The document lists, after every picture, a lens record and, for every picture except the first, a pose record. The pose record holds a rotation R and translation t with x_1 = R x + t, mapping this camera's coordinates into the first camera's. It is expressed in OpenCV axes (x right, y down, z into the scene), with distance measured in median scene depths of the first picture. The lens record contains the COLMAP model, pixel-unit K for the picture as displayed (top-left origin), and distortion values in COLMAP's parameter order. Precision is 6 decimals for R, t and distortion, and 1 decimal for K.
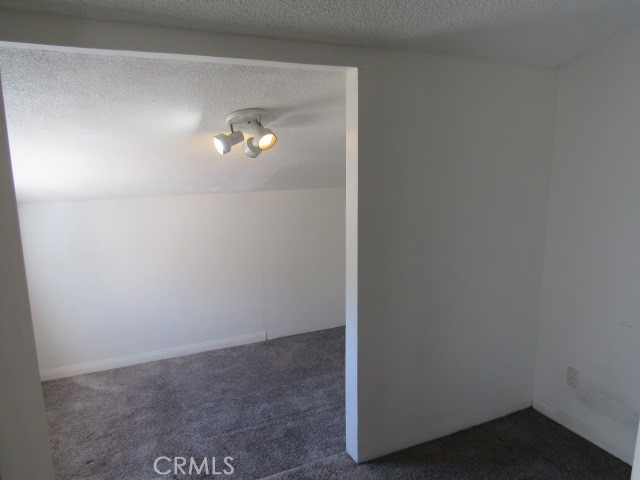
lens RADIAL K [[452.7, 0, 320.0], [0, 452.7, 240.0], [0, 0, 1]] dist [-0.028427, 0.003732]
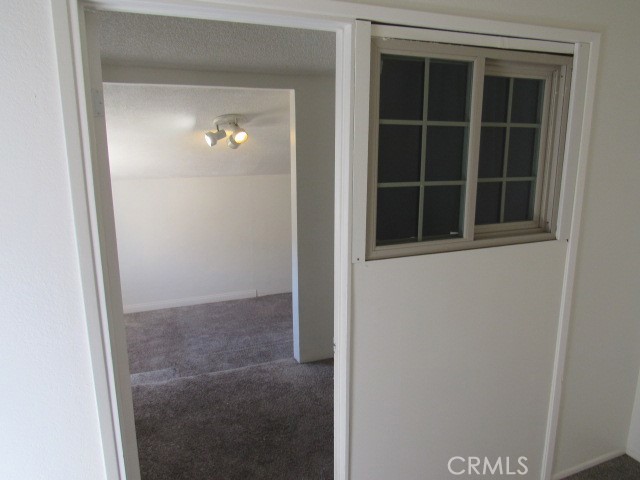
lens RADIAL K [[452.7, 0, 320.0], [0, 452.7, 240.0], [0, 0, 1]] dist [-0.028427, 0.003732]
pose [[0.998856, 0.017280, -0.044593, 0.151462], [-0.016288, 0.999614, 0.022506, 0.051707], [0.044965, -0.021754, 0.998752, -0.315453]]
